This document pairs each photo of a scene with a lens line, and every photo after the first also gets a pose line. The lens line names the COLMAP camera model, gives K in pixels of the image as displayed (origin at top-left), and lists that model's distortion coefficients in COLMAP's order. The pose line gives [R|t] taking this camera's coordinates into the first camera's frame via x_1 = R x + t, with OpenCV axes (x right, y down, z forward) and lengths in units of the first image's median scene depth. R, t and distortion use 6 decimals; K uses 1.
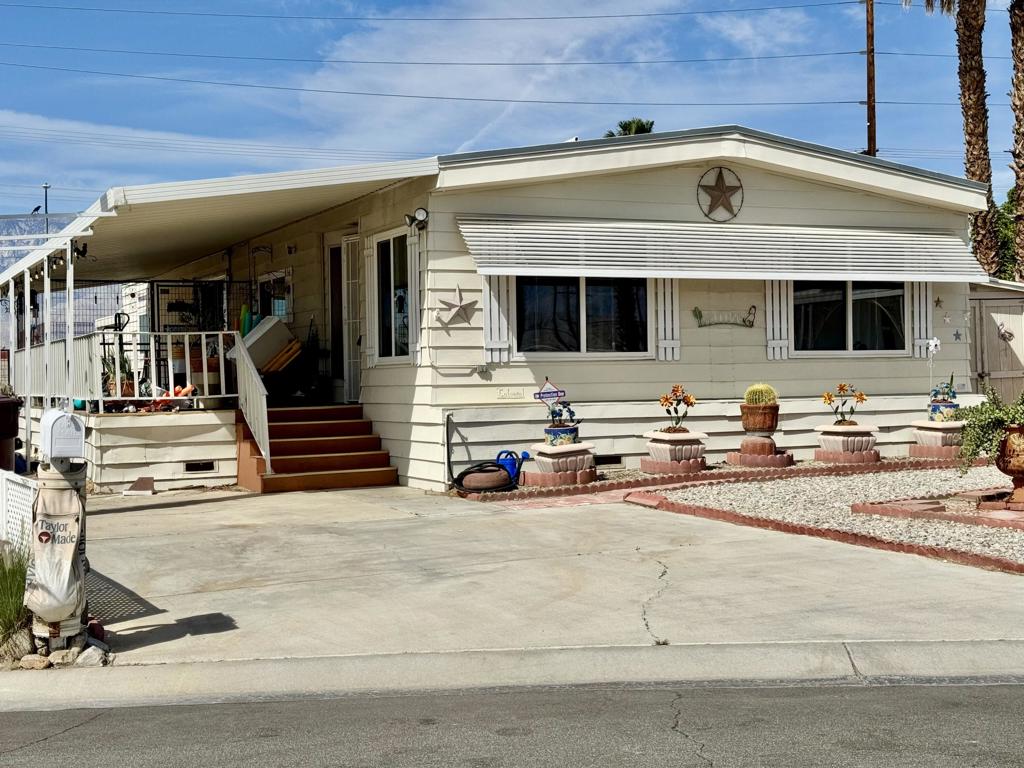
lens RADIAL K [[1412.0, 0, 511.0], [0, 1412.0, 385.3], [0, 0, 1]] dist [0.141903, 0.000000]
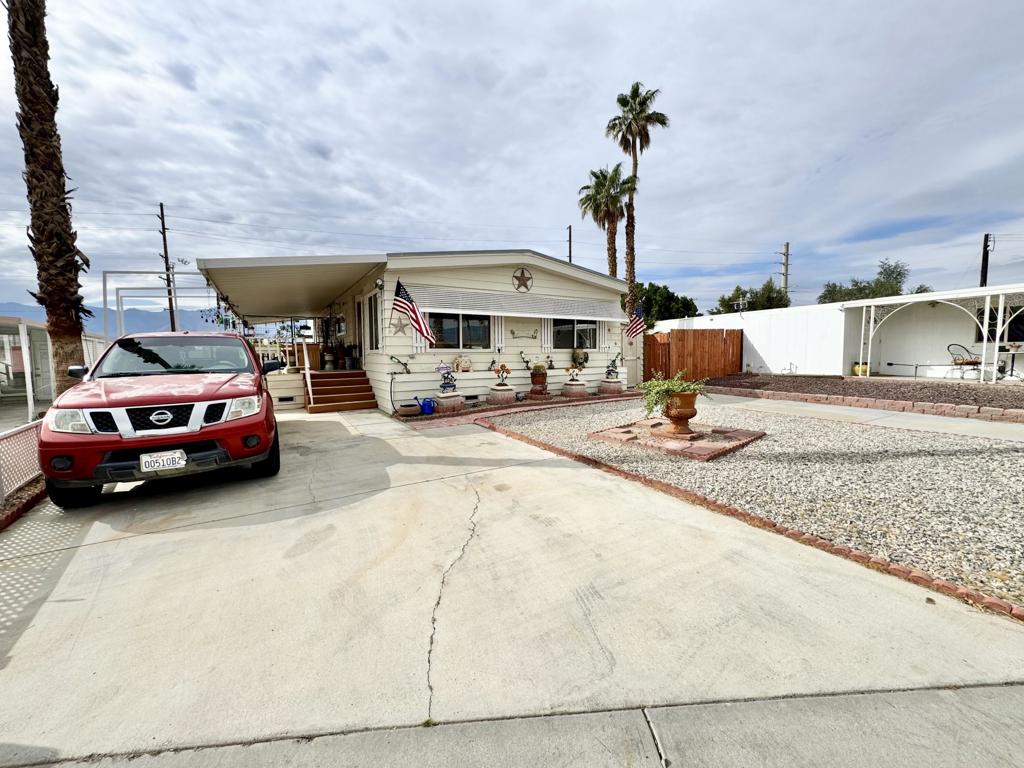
lens RADIAL K [[410.0, 0, 514.3], [0, 410.0, 385.4], [0, 0, 1]] dist [-0.001465, -0.000092]
pose [[0.992885, -0.002083, 0.119059, 0.055551], [-0.006016, 0.997693, 0.067620, -0.009507], [-0.118925, -0.067855, 0.990582, 0.338167]]
